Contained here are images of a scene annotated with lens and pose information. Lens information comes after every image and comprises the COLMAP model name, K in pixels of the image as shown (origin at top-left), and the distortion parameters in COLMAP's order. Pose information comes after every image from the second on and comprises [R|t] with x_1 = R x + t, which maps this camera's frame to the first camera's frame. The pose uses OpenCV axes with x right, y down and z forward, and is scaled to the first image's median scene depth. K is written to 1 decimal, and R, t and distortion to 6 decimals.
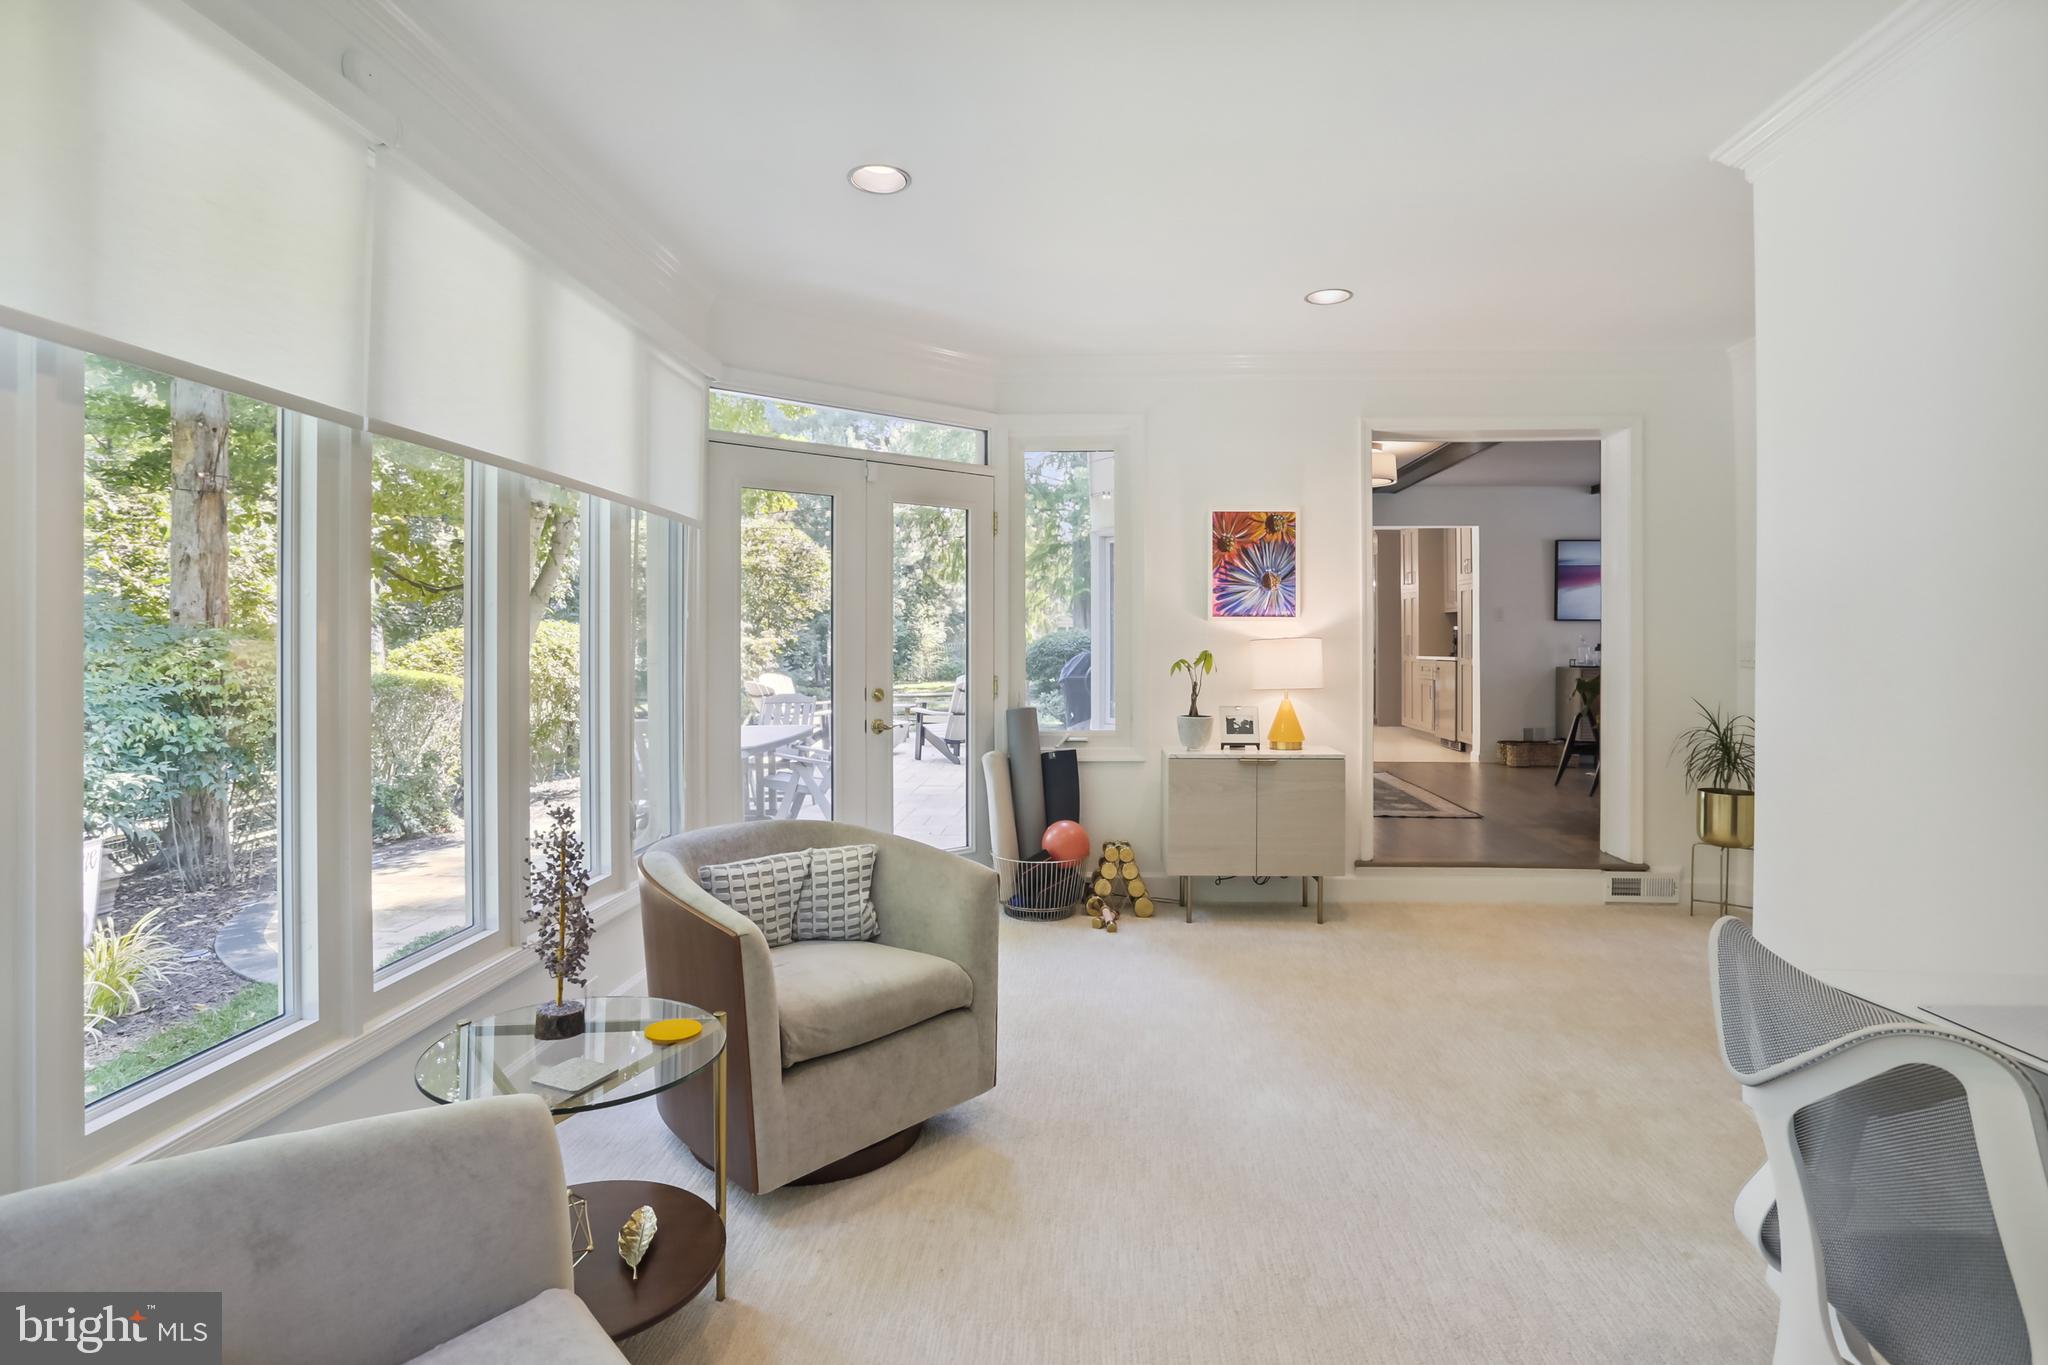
lens RADIAL K [[1033.6, 0, 1019.9], [0, 1033.6, 647.6], [0, 0, 1]] dist [-0.068298, 0.033699]
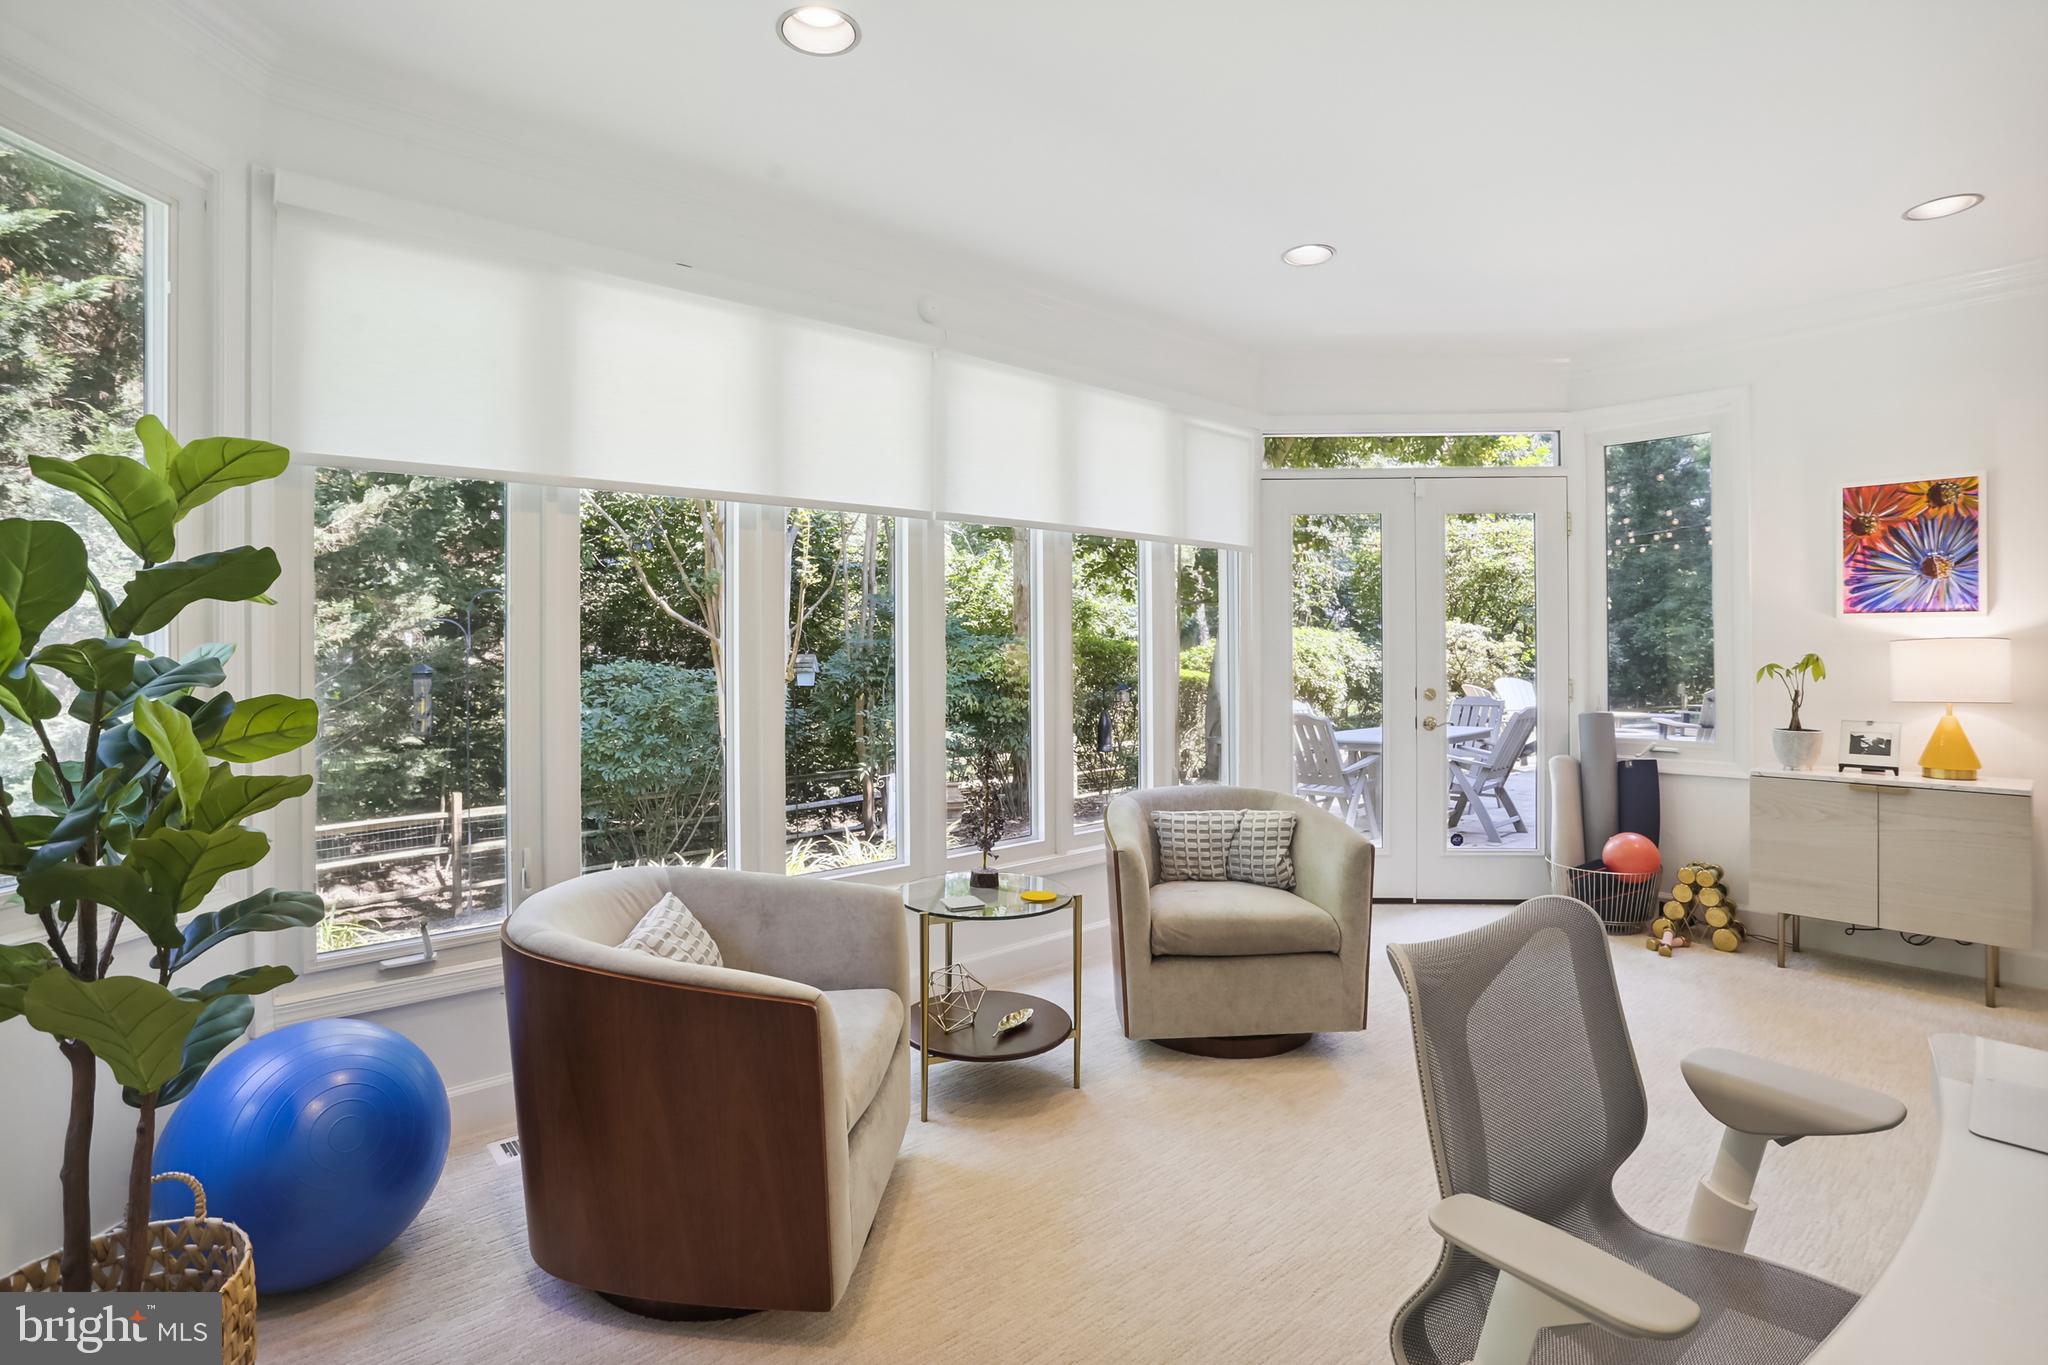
lens RADIAL K [[1033.6, 0, 1019.9], [0, 1033.6, 647.6], [0, 0, 1]] dist [-0.068298, 0.033699]
pose [[0.706668, -0.001823, -0.707543, 0.299332], [-0.001230, 0.999992, -0.003804, 0.001769], [0.707544, 0.003558, 0.706660, -0.052020]]
